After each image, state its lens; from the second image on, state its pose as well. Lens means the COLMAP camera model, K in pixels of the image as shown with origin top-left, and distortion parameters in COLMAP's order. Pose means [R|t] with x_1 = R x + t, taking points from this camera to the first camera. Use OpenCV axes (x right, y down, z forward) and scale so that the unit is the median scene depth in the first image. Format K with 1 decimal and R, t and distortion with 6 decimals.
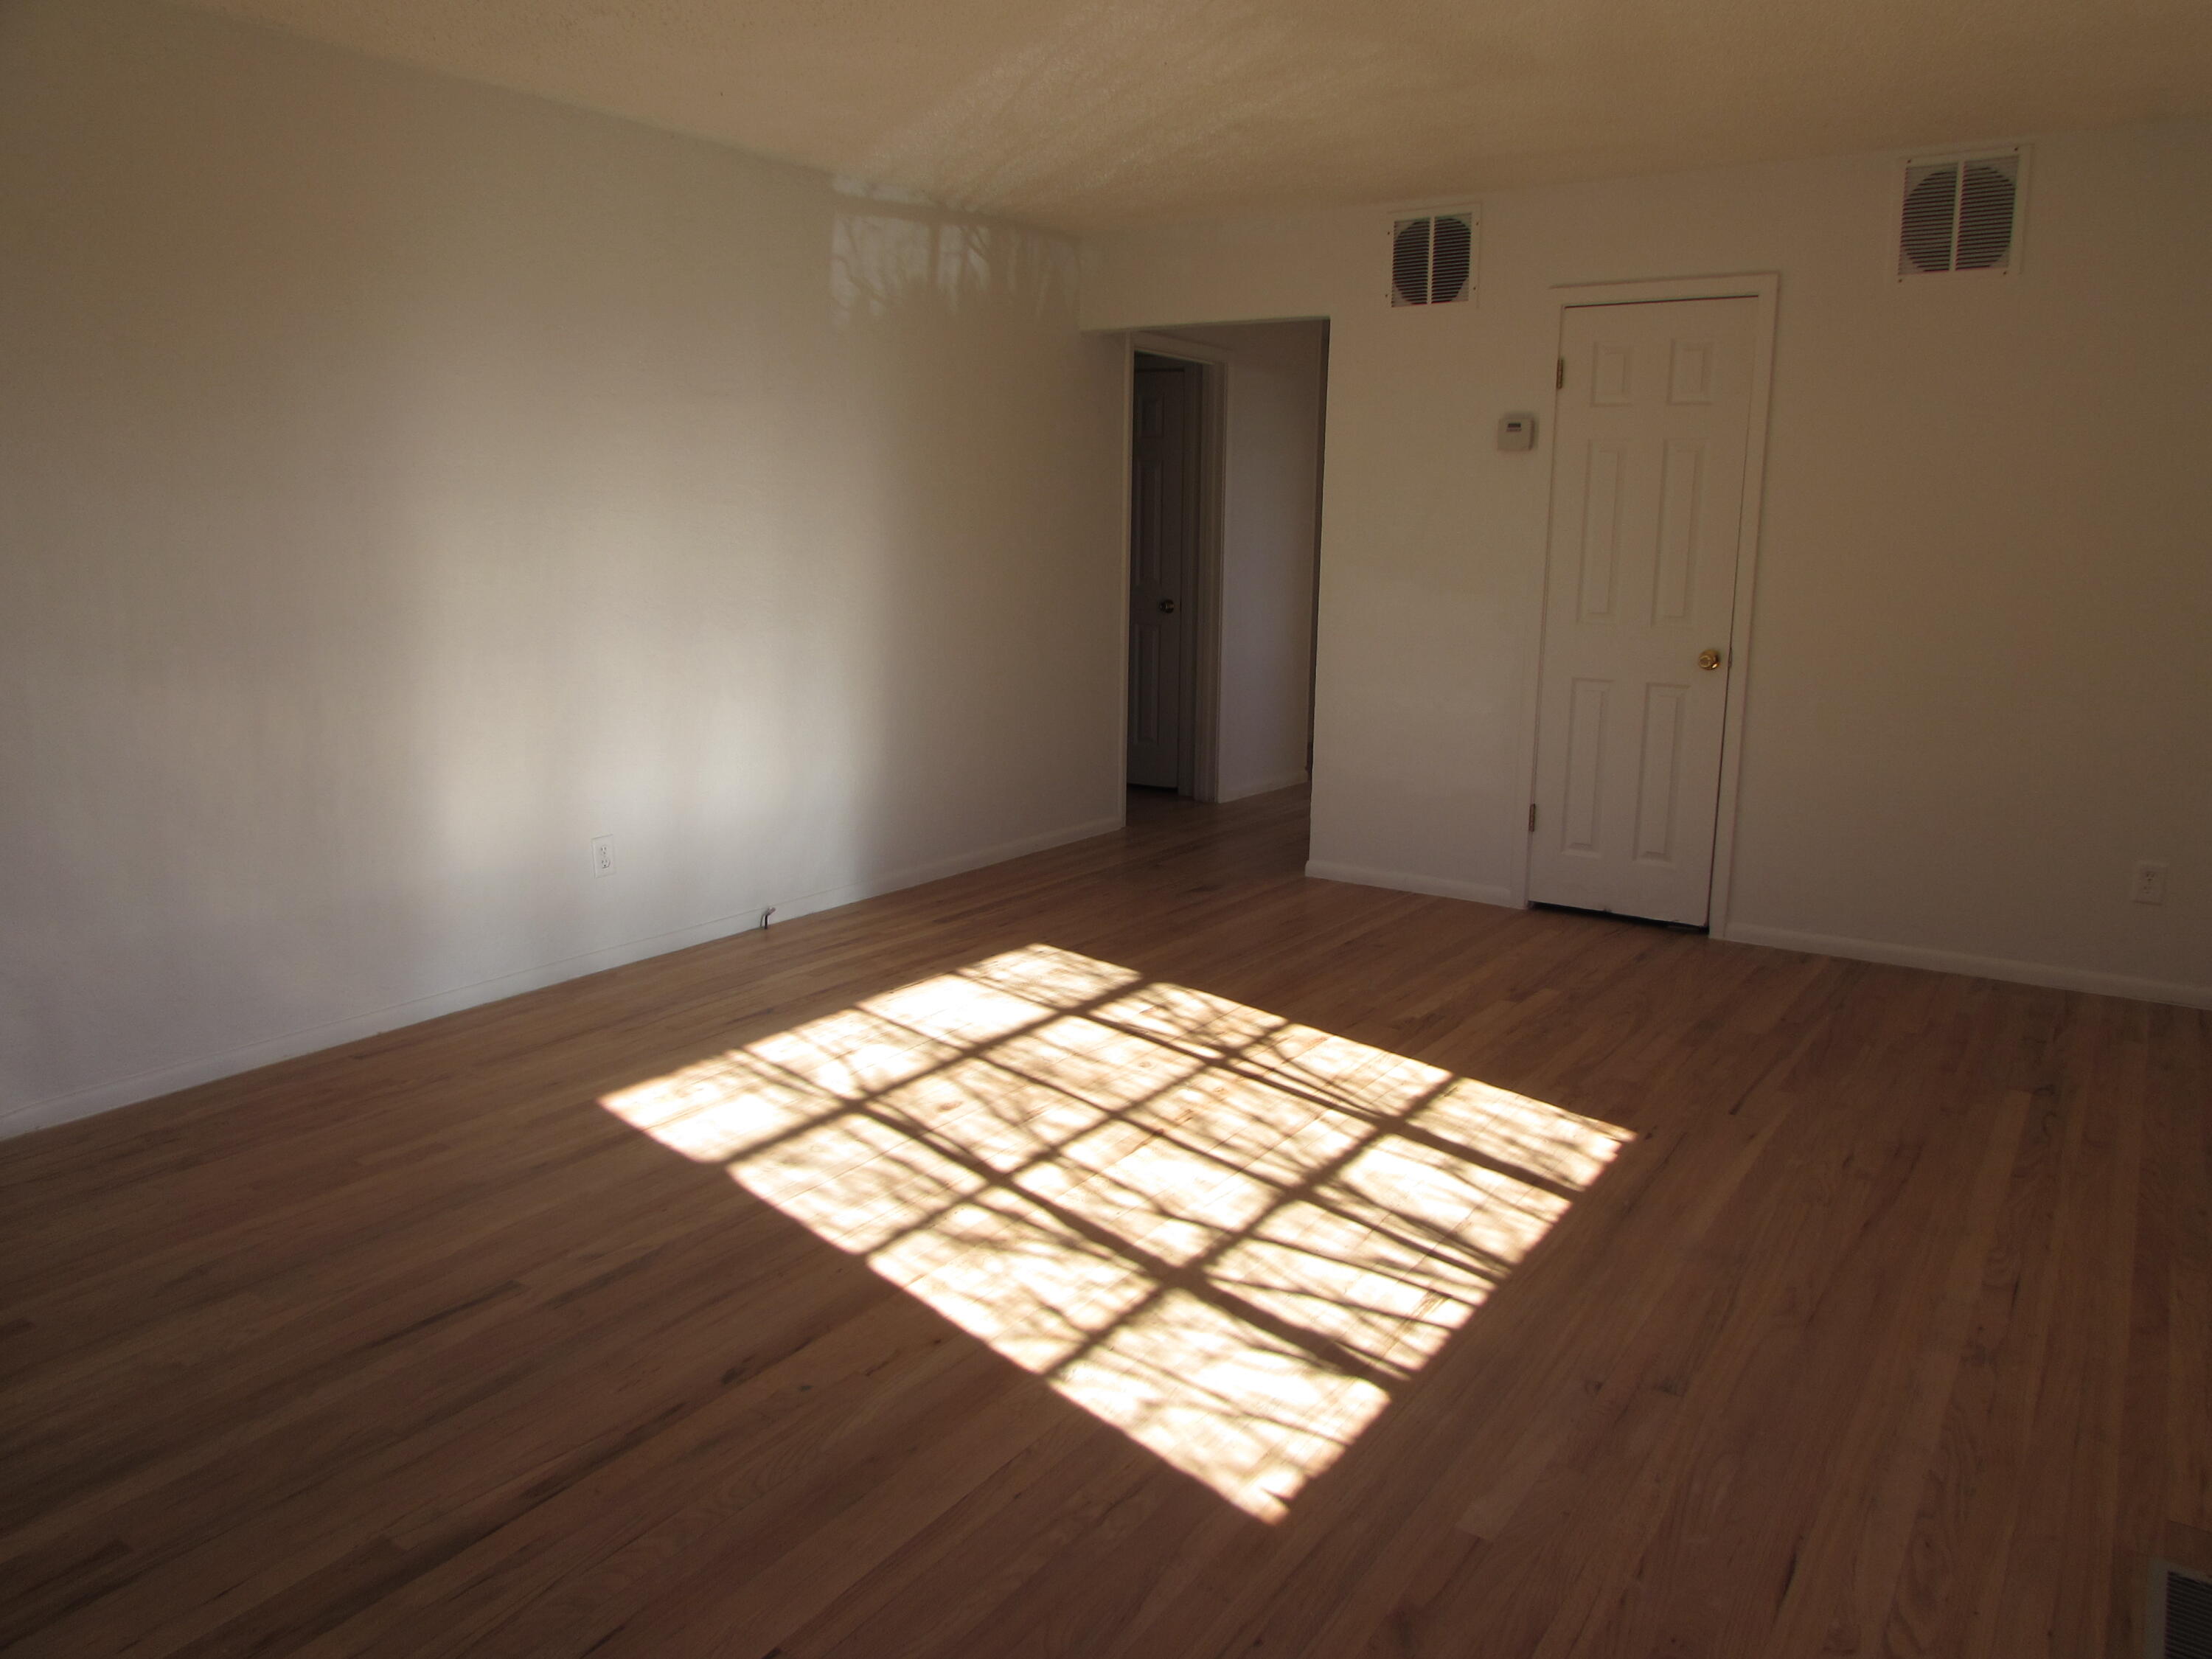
lens RADIAL K [[1559.7, 0, 1117.8], [0, 1559.7, 831.5], [0, 0, 1]] dist [-0.034640, 0.003075]
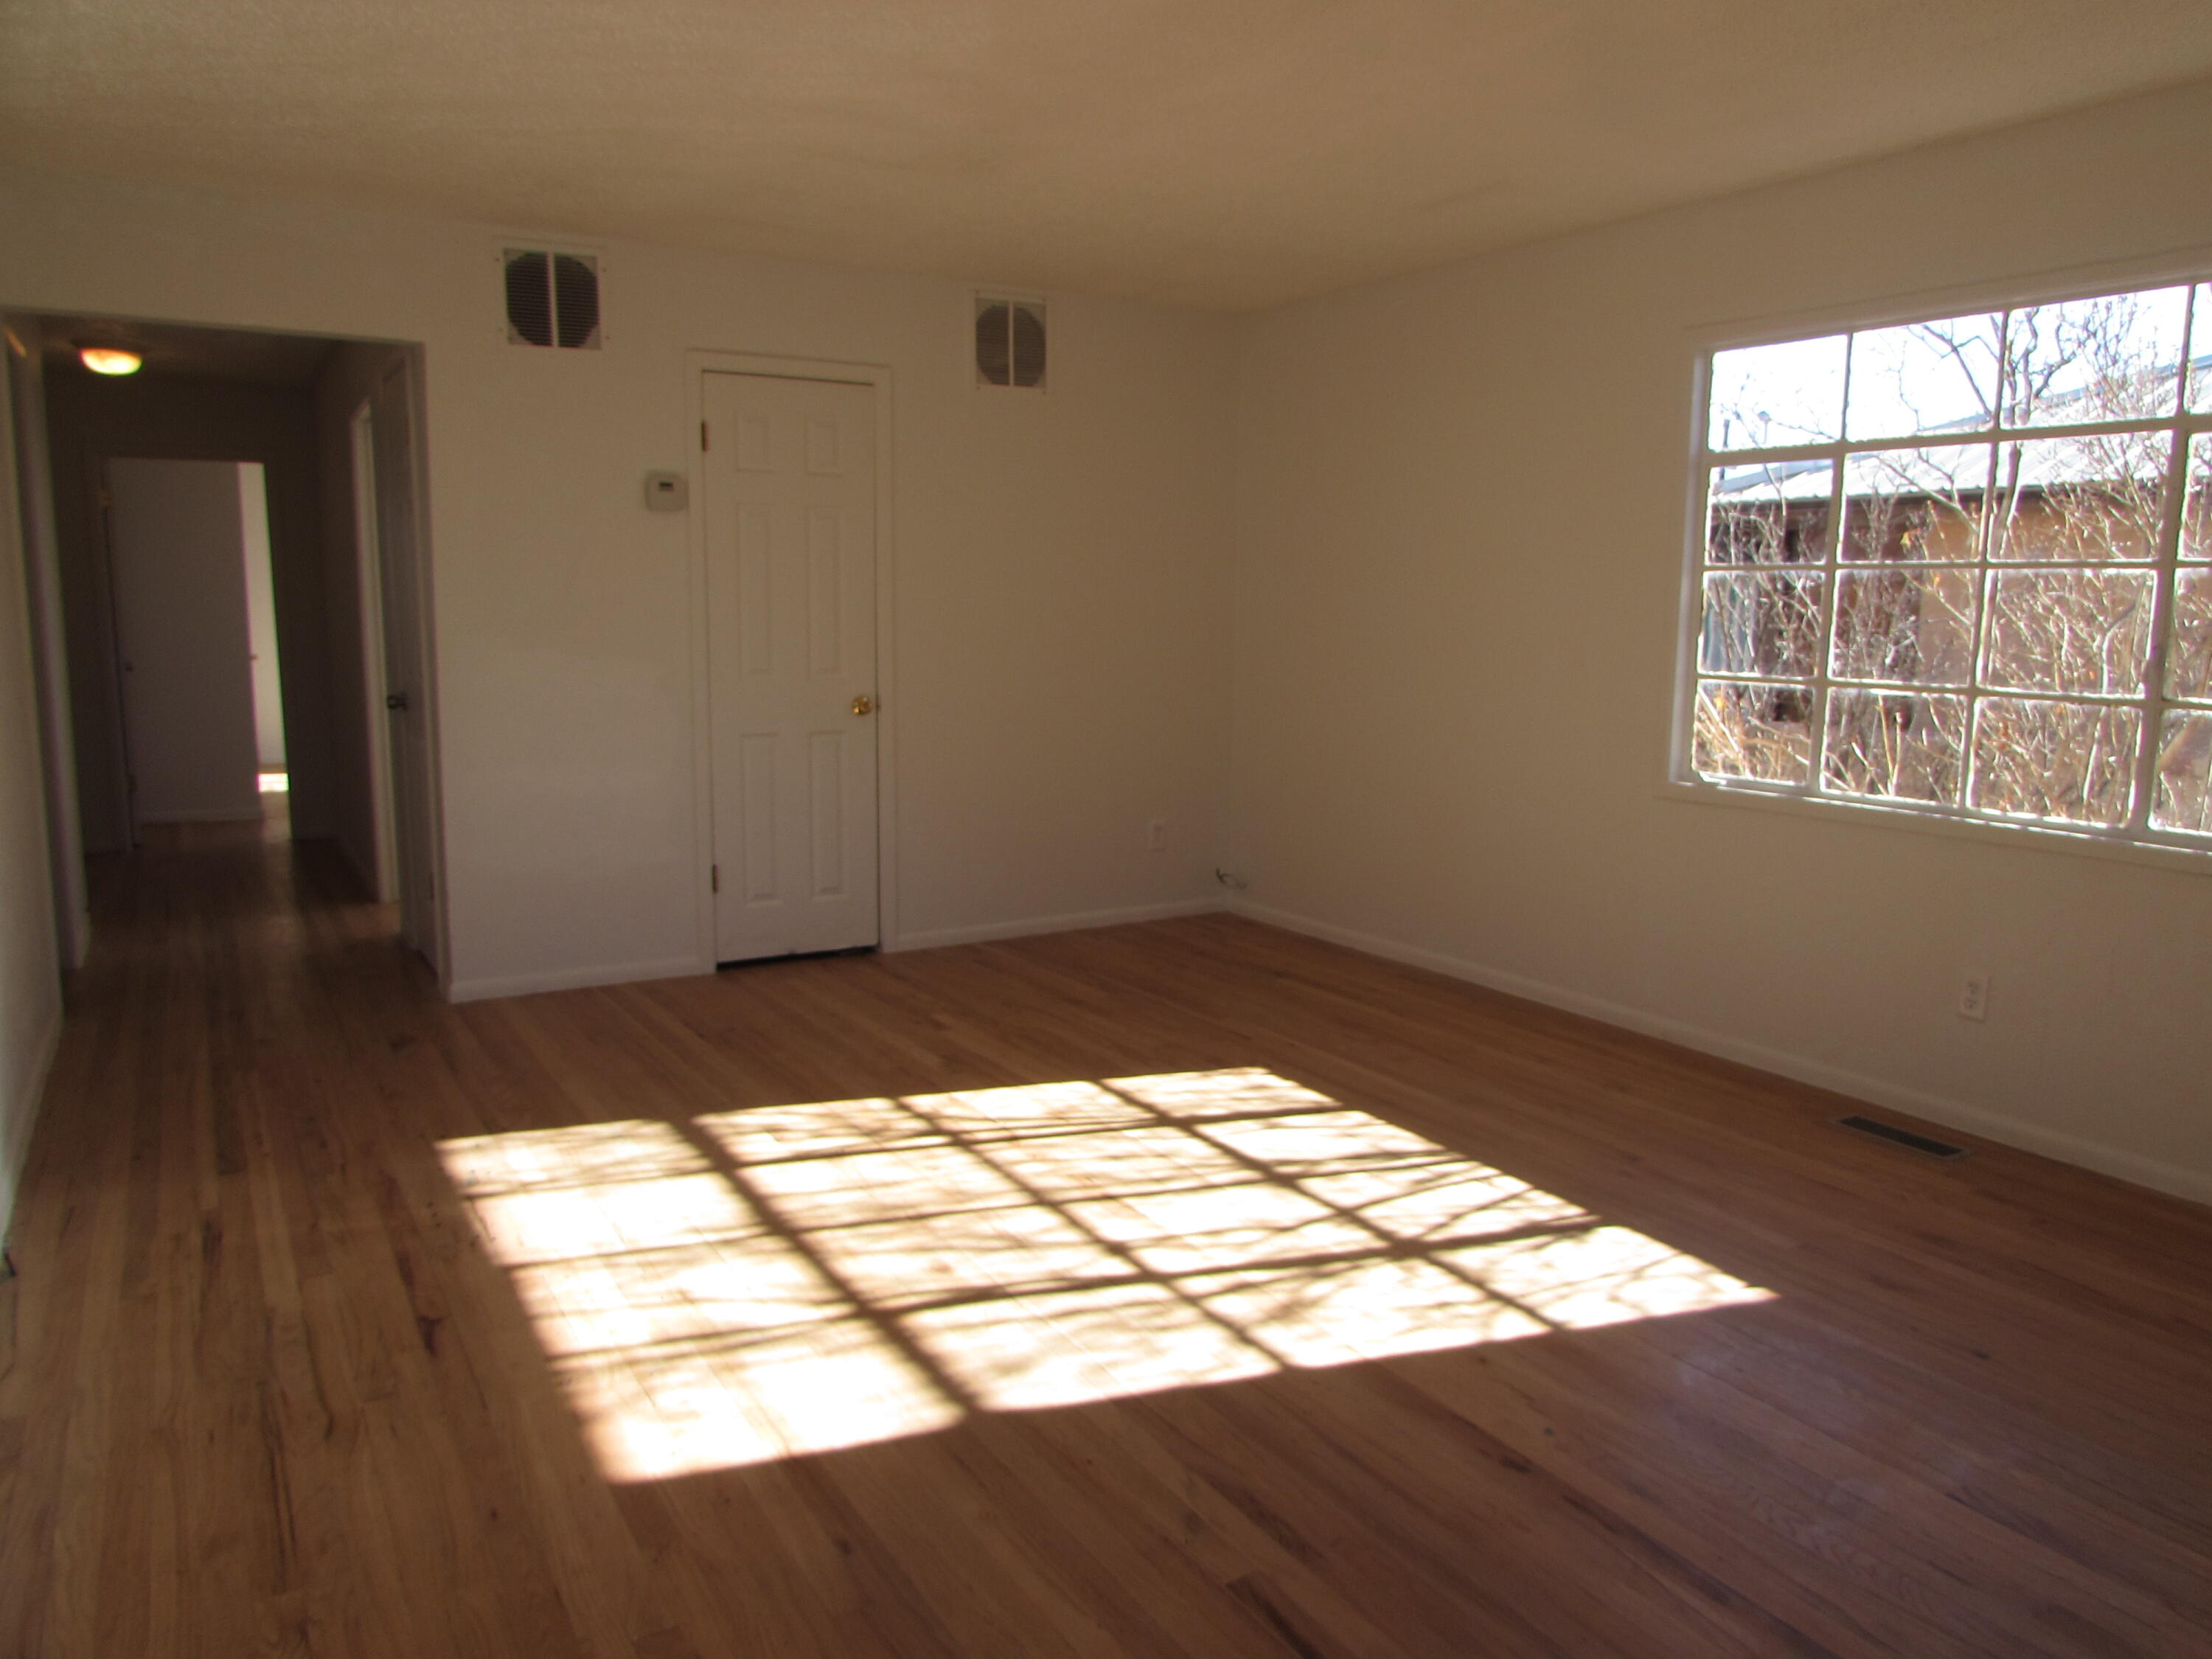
lens RADIAL K [[1559.7, 0, 1117.8], [0, 1559.7, 831.5], [0, 0, 1]] dist [-0.034640, 0.003075]
pose [[0.414210, -0.139512, 0.899425, -0.779151], [0.174884, 0.981969, 0.071777, -0.097407], [-0.893222, 0.127564, 0.431140, 0.509746]]
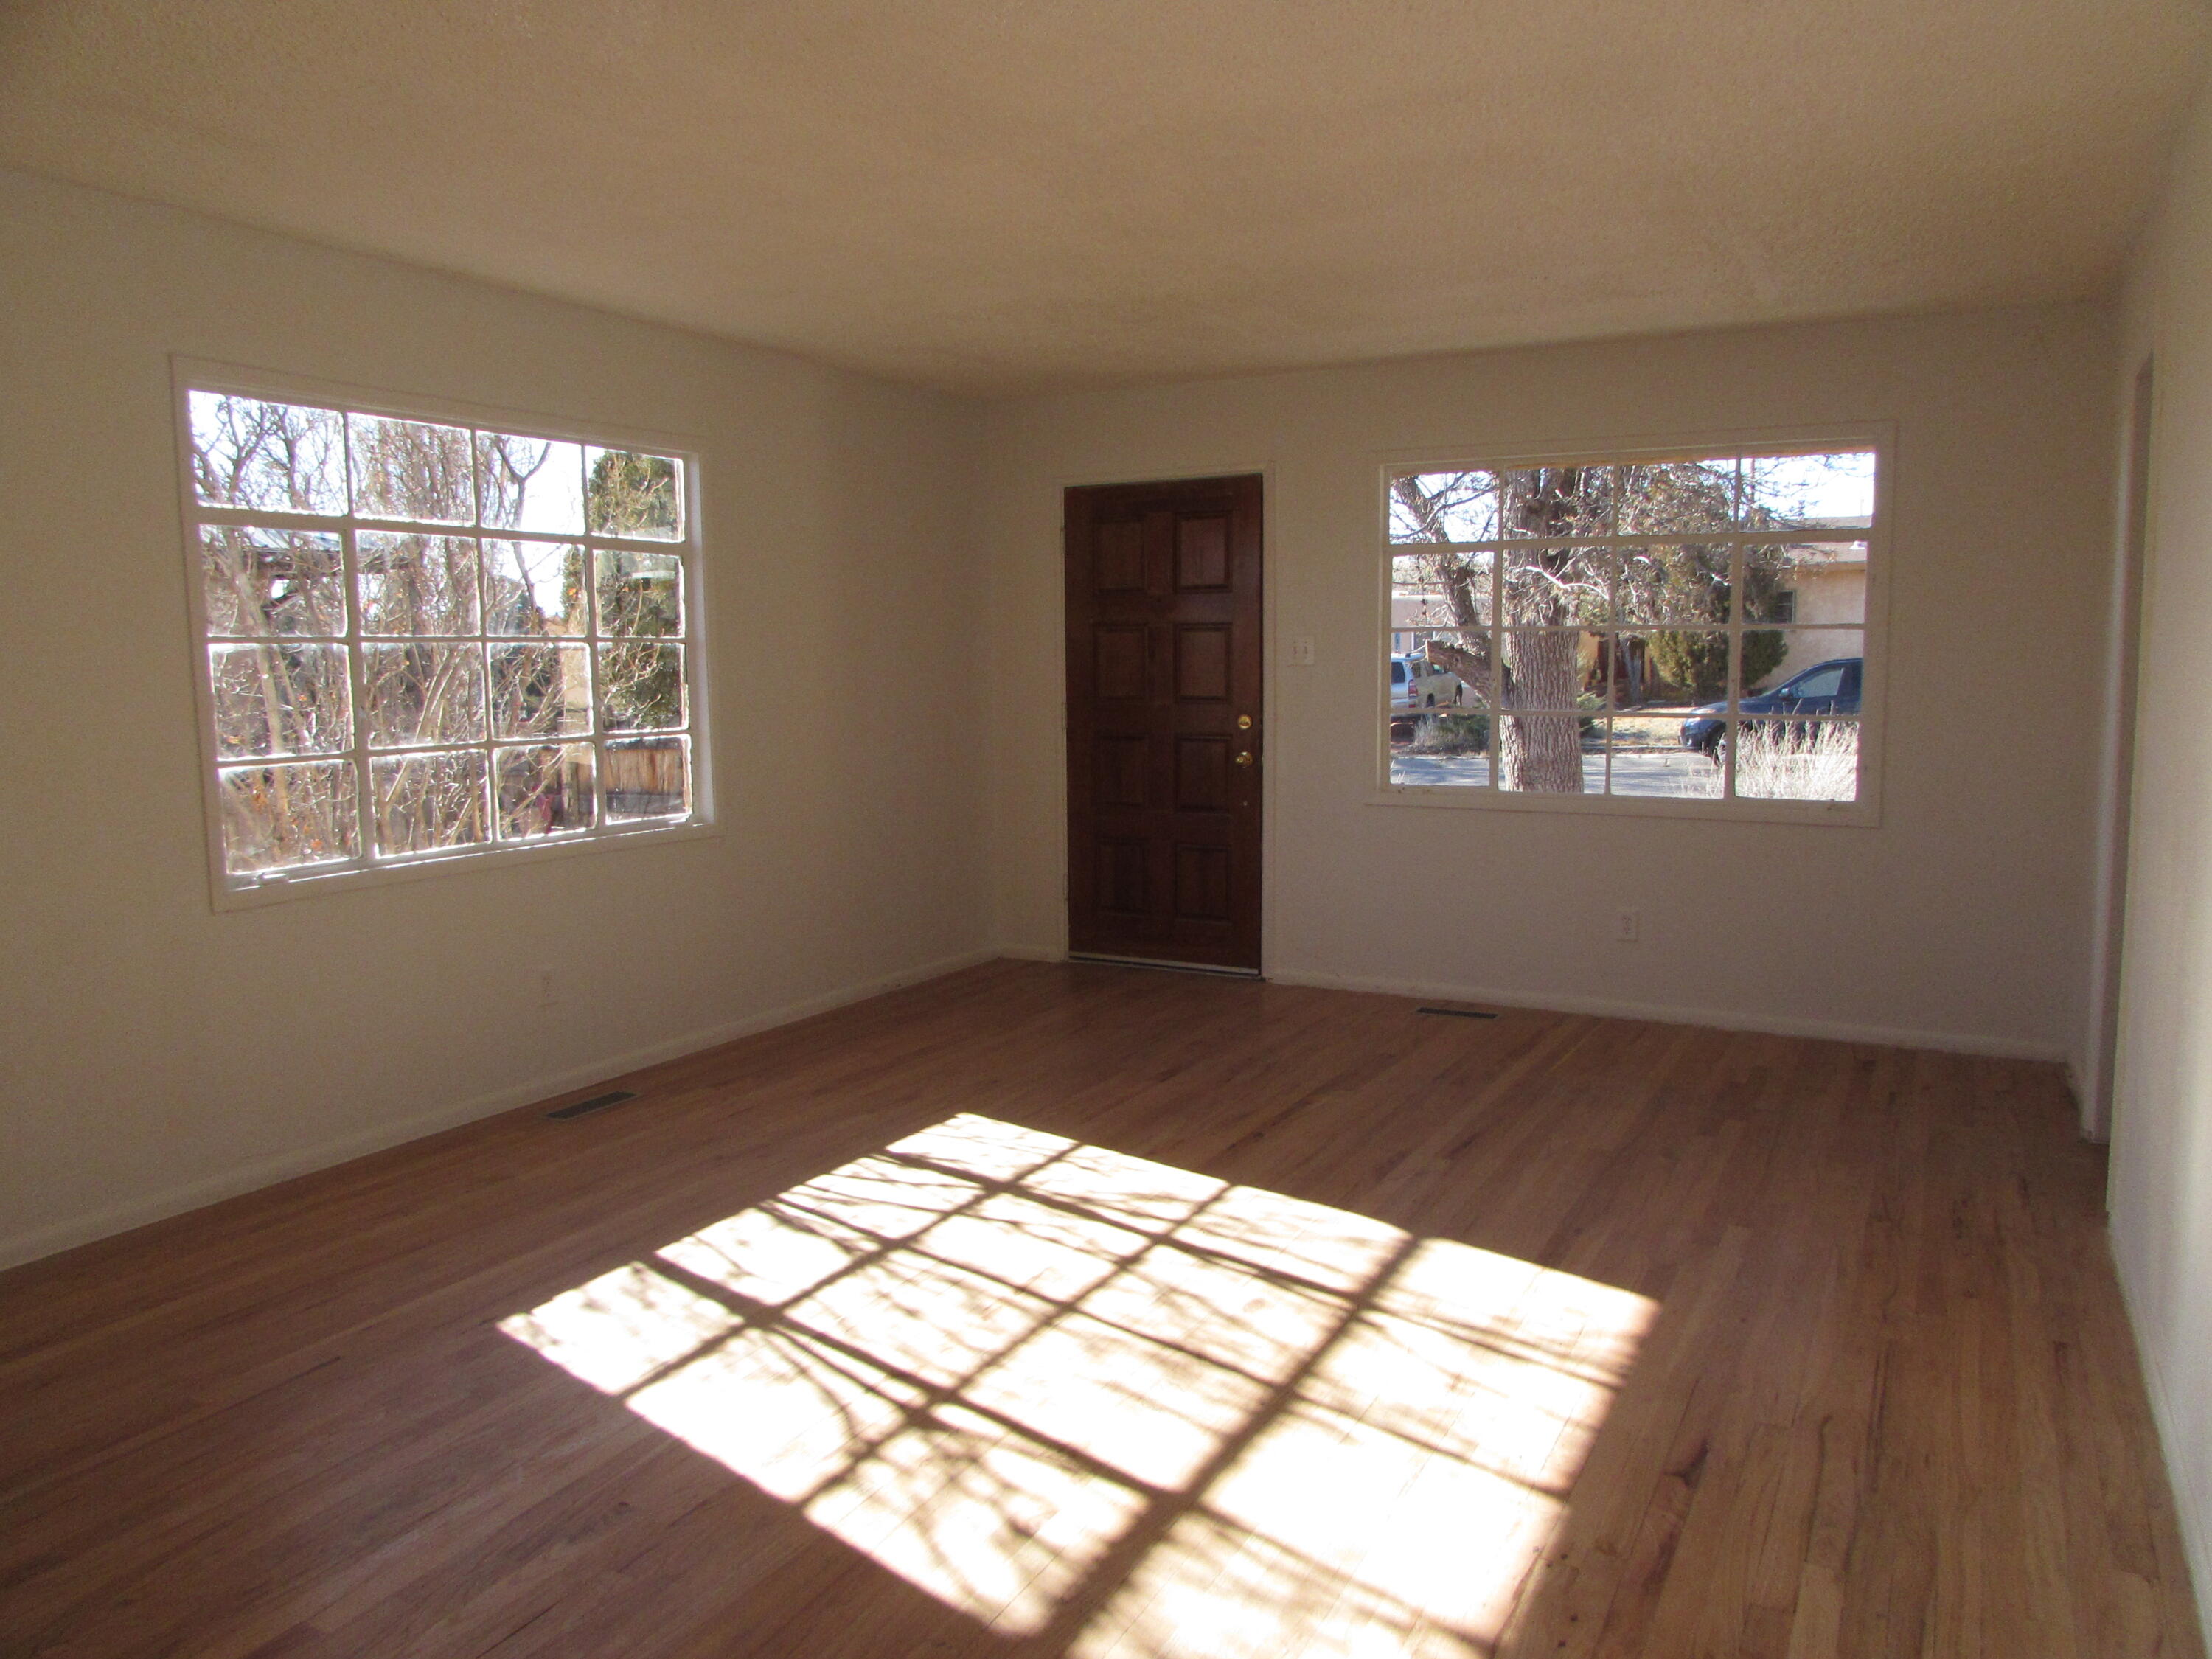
lens RADIAL K [[1559.7, 0, 1117.8], [0, 1559.7, 831.5], [0, 0, 1]] dist [-0.034640, 0.003075]
pose [[-0.995133, 0.012946, -0.097683, 0.053084], [-0.017811, 0.951368, 0.307540, -0.348317], [0.096914, 0.307784, -0.946508, 1.719848]]
